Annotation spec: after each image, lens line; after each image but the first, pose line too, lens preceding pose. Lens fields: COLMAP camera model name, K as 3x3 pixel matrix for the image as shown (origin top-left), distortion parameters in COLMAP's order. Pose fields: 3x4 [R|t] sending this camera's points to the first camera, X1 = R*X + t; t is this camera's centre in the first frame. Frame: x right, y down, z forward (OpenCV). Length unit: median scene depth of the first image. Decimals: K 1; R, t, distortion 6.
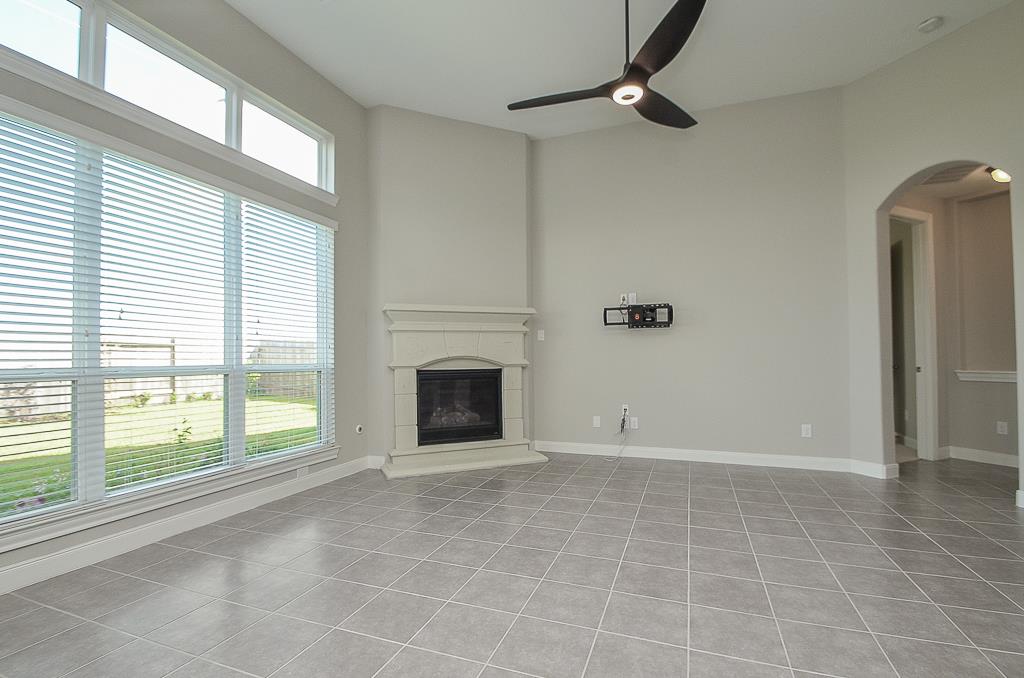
lens RADIAL K [[461.3, 0, 512.3], [0, 461.3, 350.2], [0, 0, 1]] dist [0.012480, -0.016646]
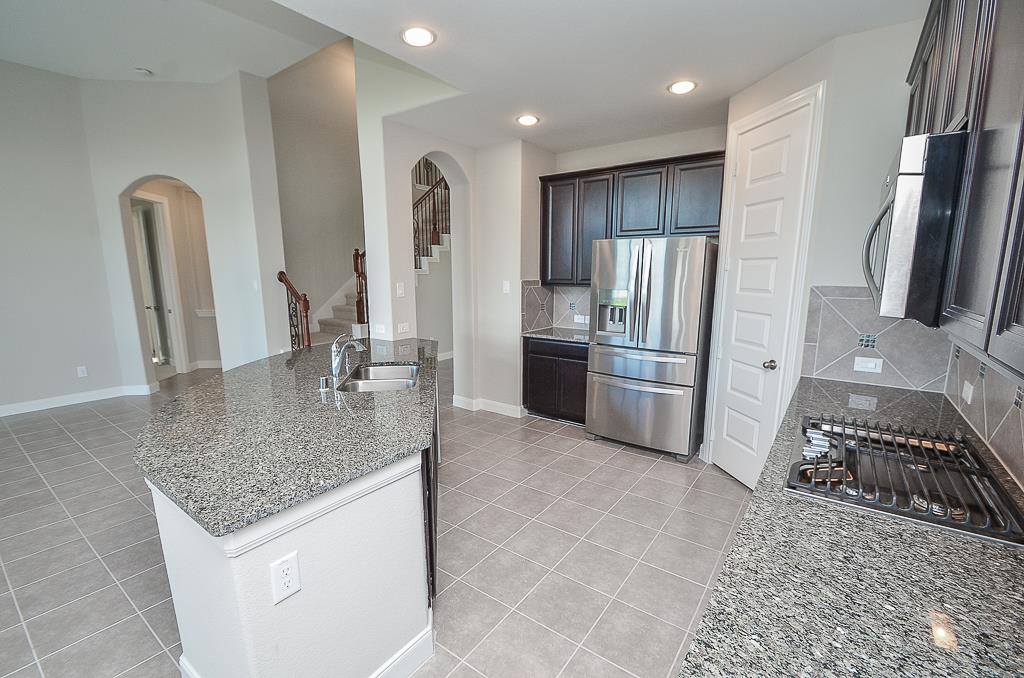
lens RADIAL K [[461.3, 0, 512.3], [0, 461.3, 350.2], [0, 0, 1]] dist [0.012480, -0.016646]
pose [[0.273441, -0.162178, 0.948118, -0.186953], [-0.016857, 0.984725, 0.173302, -0.106442], [-0.961741, -0.063370, 0.266530, -0.393224]]
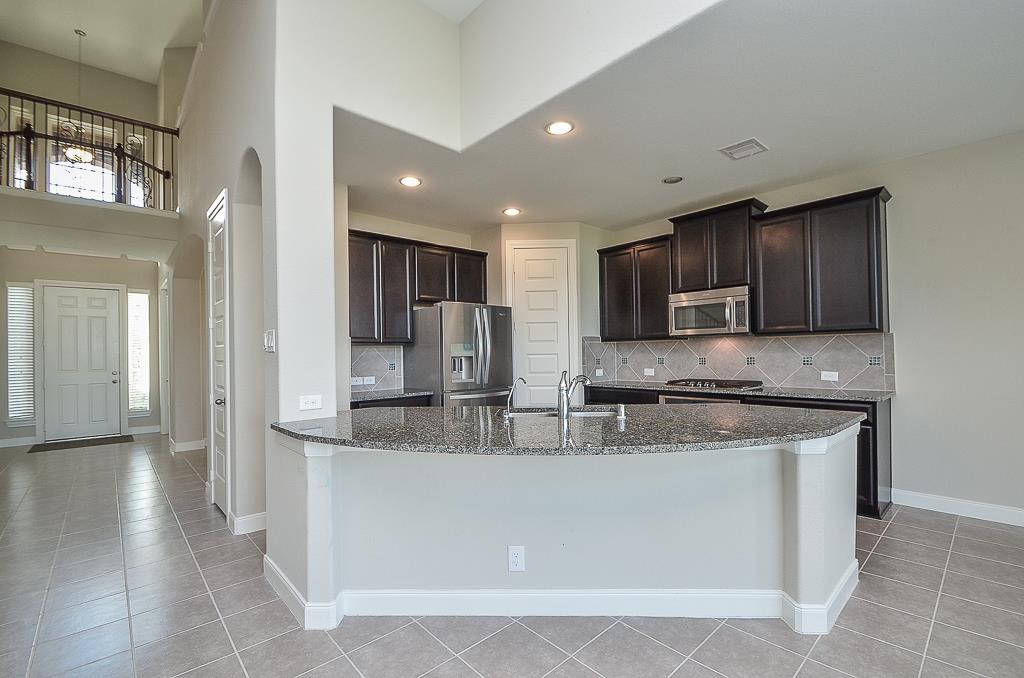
lens RADIAL K [[446.9, 0, 513.1], [0, 446.9, 350.8], [0, 0, 1]] dist [0.007878, -0.014218]
pose [[-0.892037, 0.025483, 0.451244, 0.133809], [0.017704, 0.999613, -0.021452, -0.034189], [-0.451616, -0.011147, -0.892143, 0.479568]]
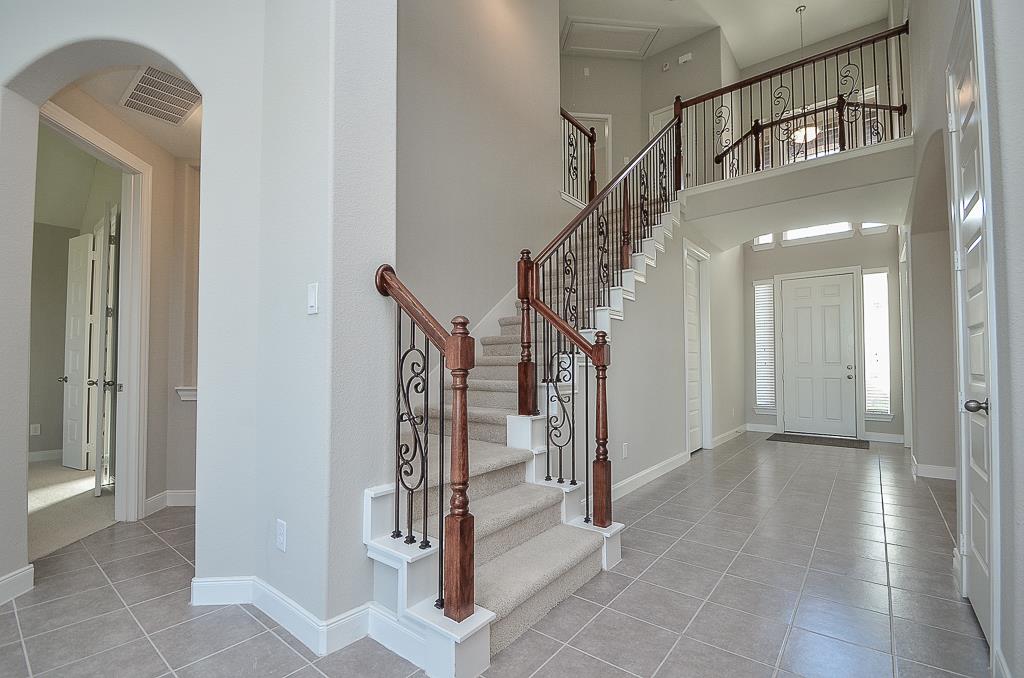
lens RADIAL K [[446.9, 0, 513.1], [0, 446.9, 350.8], [0, 0, 1]] dist [0.007878, -0.014218]
pose [[0.306398, 0.037122, 0.951179, 0.462484], [-0.017244, 0.999292, -0.033446, 0.000628], [-0.951747, -0.006154, 0.306821, 0.273900]]
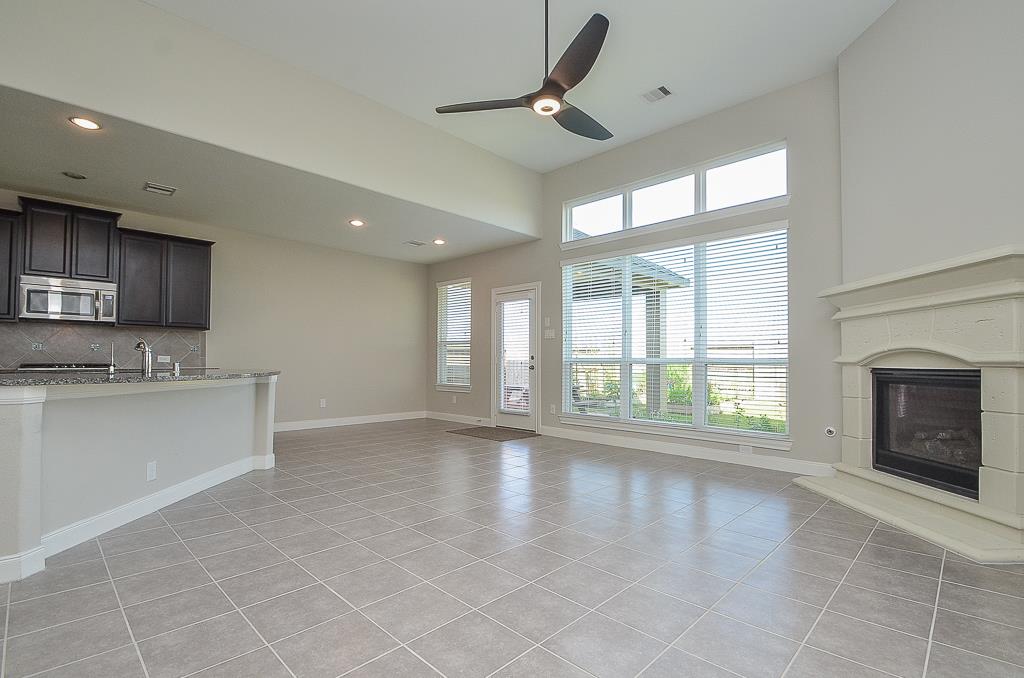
lens RADIAL K [[471.7, 0, 515.9], [0, 471.7, 350.5], [0, 0, 1]] dist [-0.010891, -0.000188]
pose [[-0.394946, -0.014558, -0.918589, 0.760437], [0.014029, 0.999662, -0.021874, 0.024422], [0.918597, -0.021526, -0.394608, 0.804049]]
